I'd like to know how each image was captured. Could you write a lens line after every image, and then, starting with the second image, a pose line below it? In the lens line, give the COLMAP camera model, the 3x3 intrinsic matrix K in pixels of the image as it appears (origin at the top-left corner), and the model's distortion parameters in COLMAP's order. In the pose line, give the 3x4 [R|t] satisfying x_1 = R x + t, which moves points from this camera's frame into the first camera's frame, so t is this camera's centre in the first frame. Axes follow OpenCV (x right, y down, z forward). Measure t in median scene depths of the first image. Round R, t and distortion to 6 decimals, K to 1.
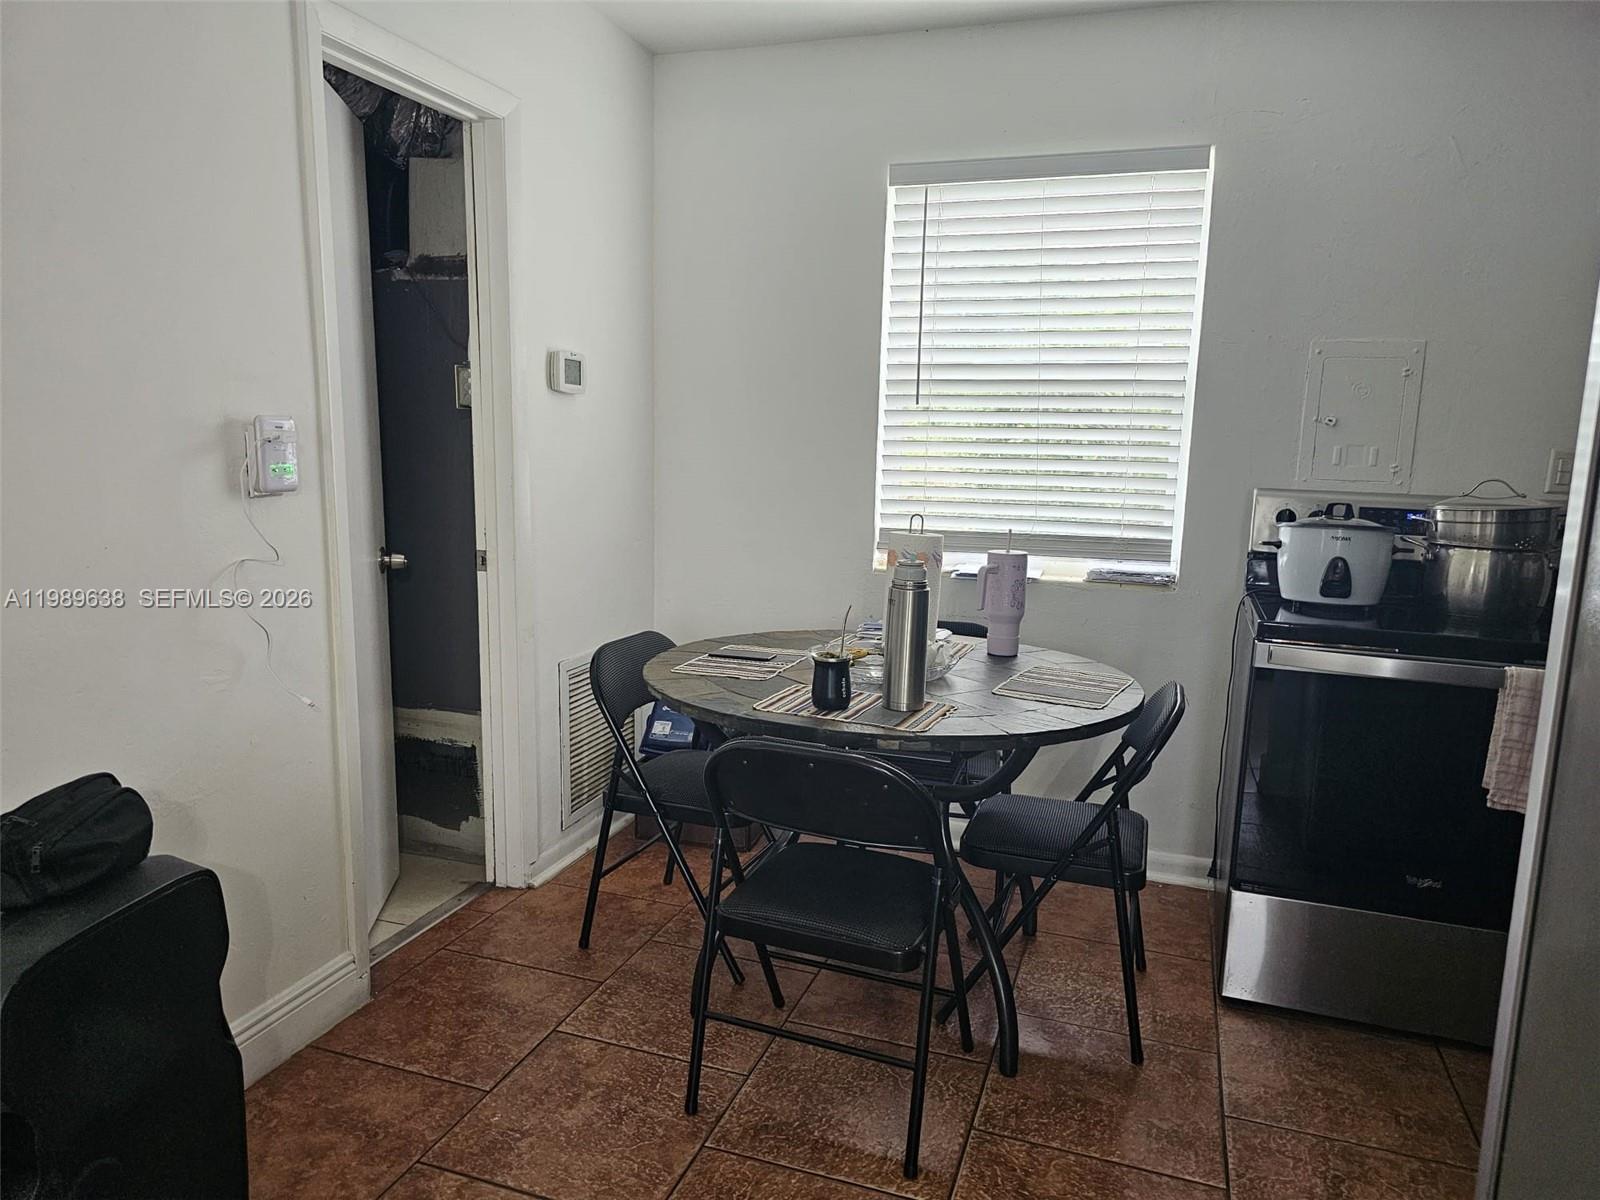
lens RADIAL K [[1070.5, 0, 793.3], [0, 1070.5, 612.2], [0, 0, 1]] dist [0.047818, -0.041570]
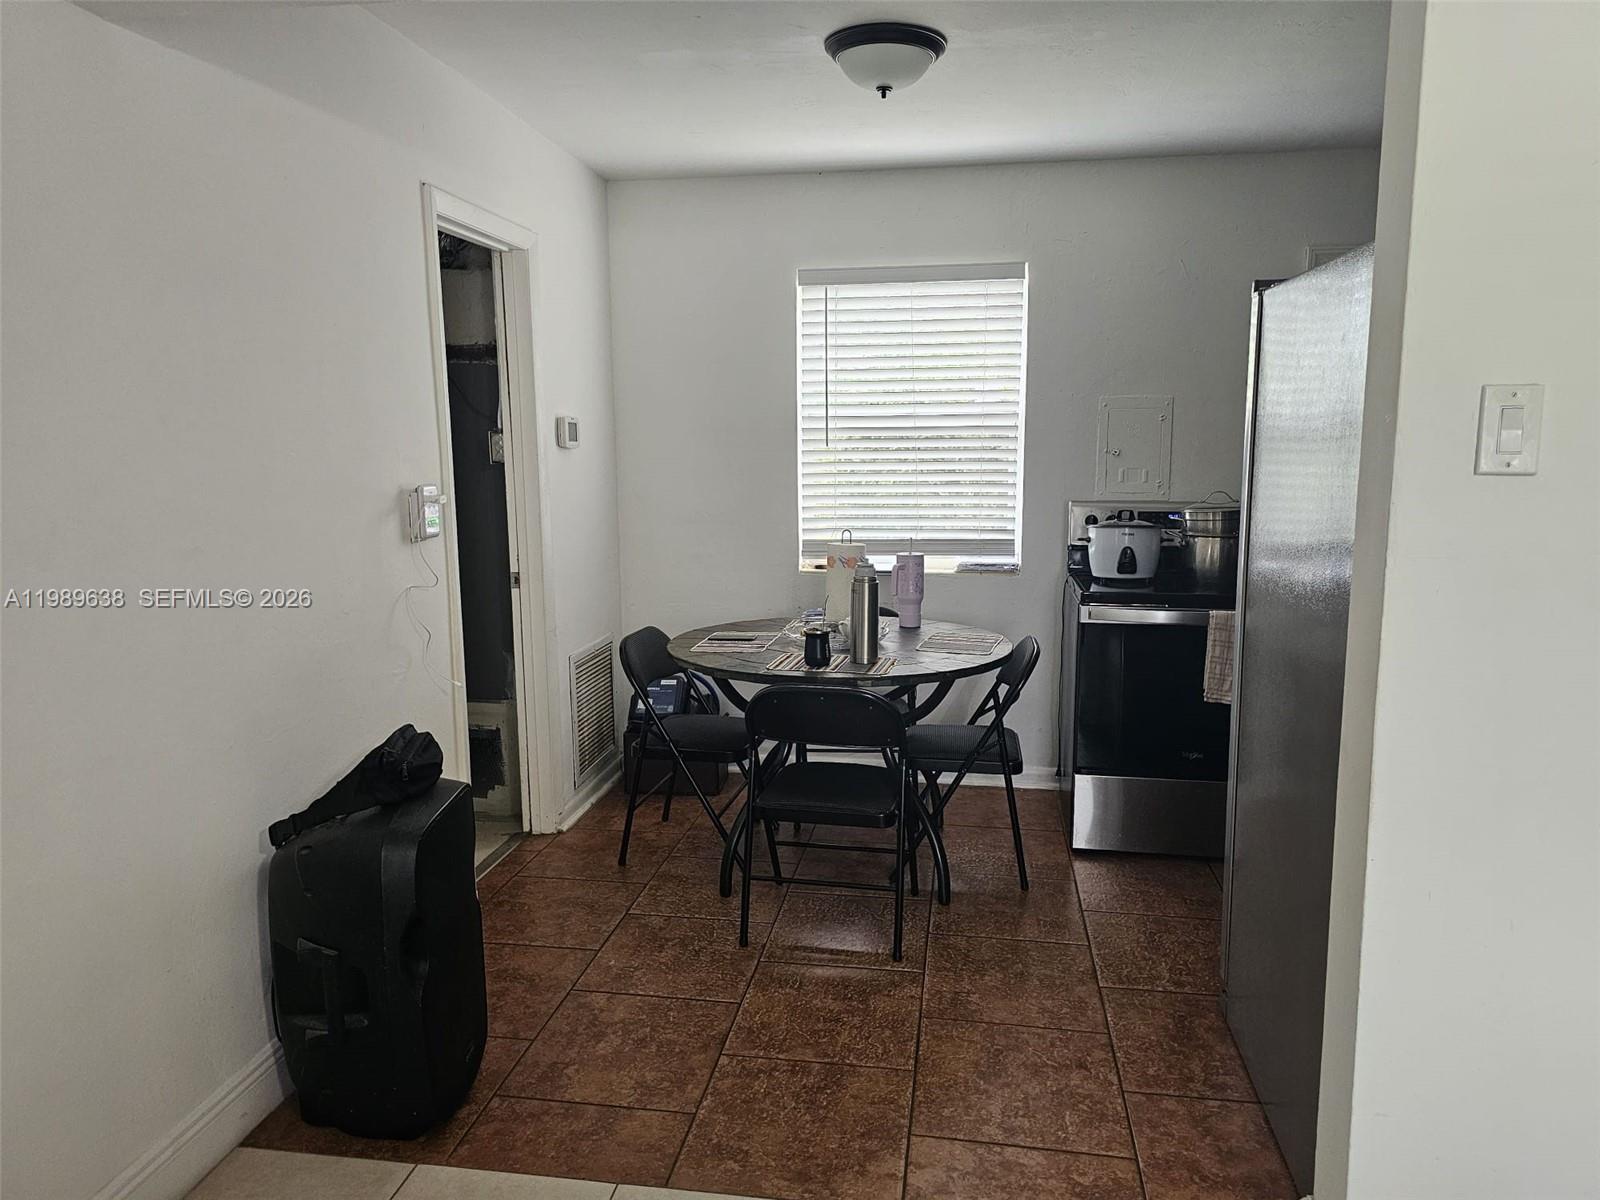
lens RADIAL K [[1070.5, 0, 805.3], [0, 1070.5, 592.9], [0, 0, 1]] dist [0.047818, -0.041570]
pose [[0.982583, -0.055765, 0.177261, -0.188899], [0.059609, 0.998087, -0.016431, 0.010110], [-0.176006, 0.026712, 0.984027, -0.361206]]
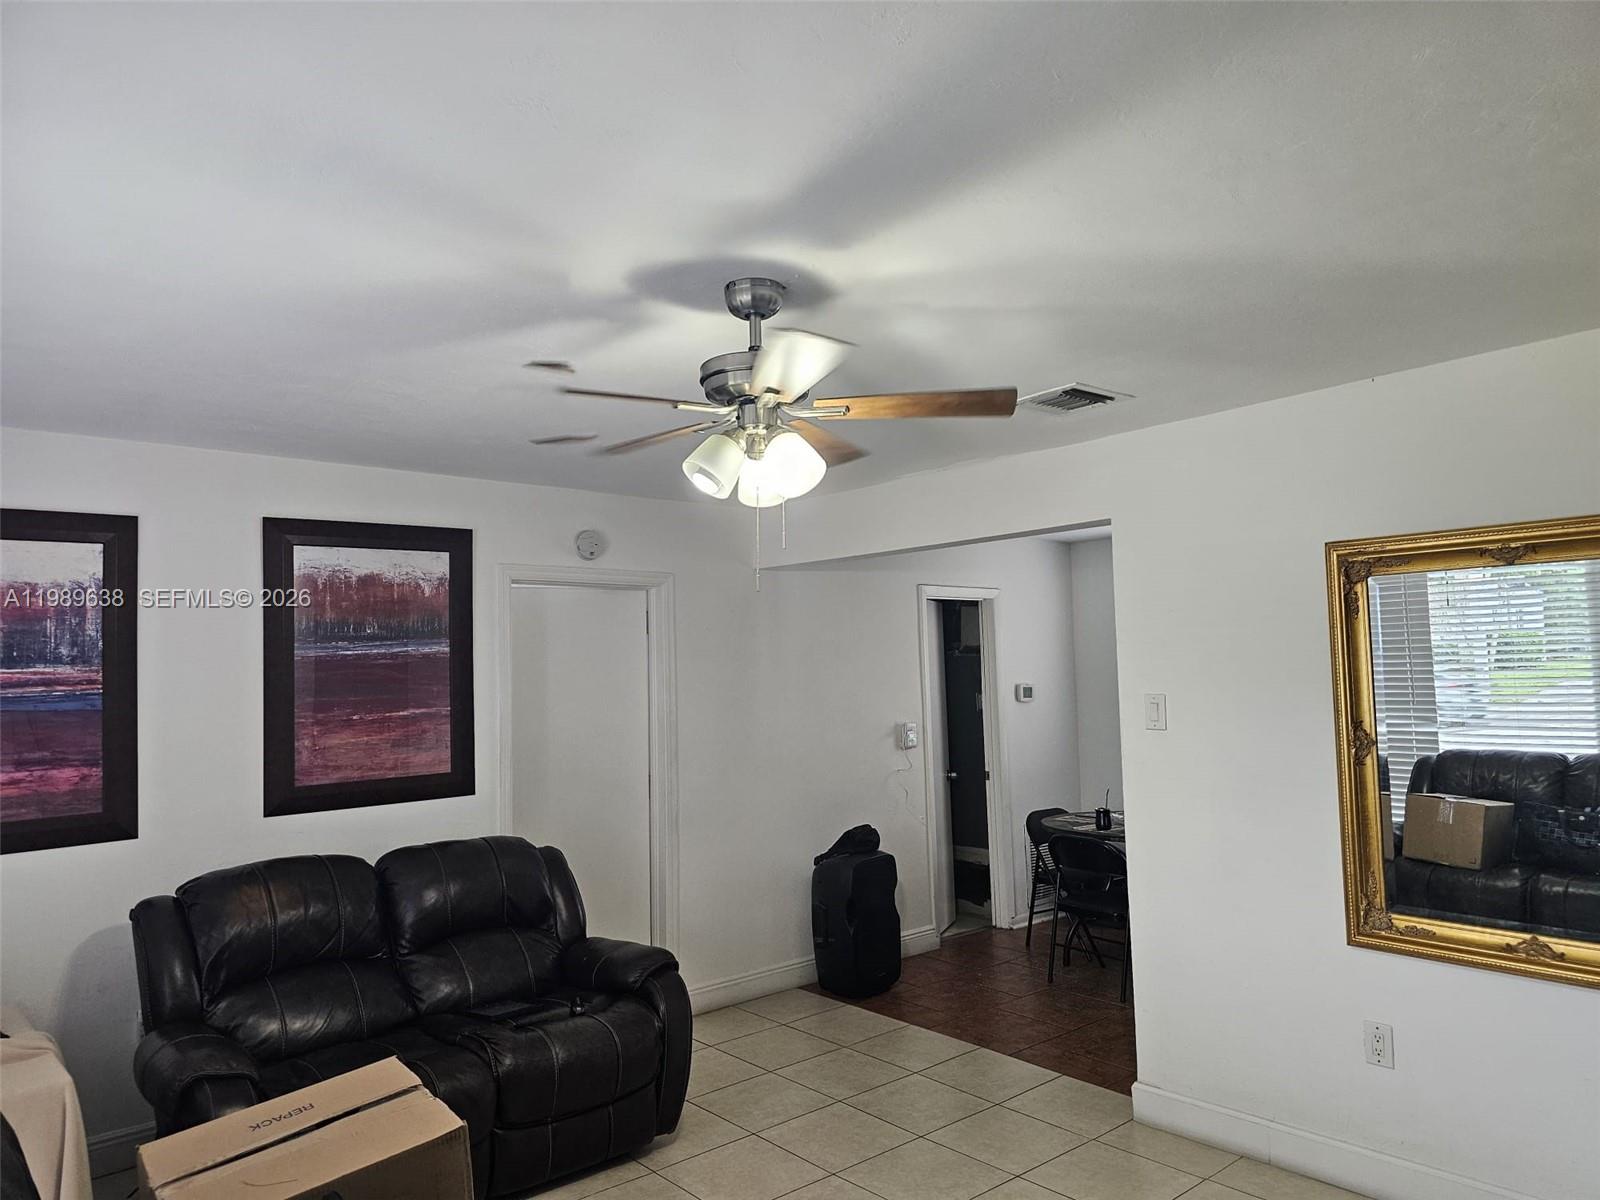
lens RADIAL K [[1070.5, 0, 776.3], [0, 1070.5, 618.7], [0, 0, 1]] dist [0.047818, -0.041570]
pose [[0.852536, -0.073495, -0.517476, 0.583713], [-0.044367, 0.976315, -0.211755, 0.140956], [0.520783, 0.203487, 0.829083, -1.311847]]
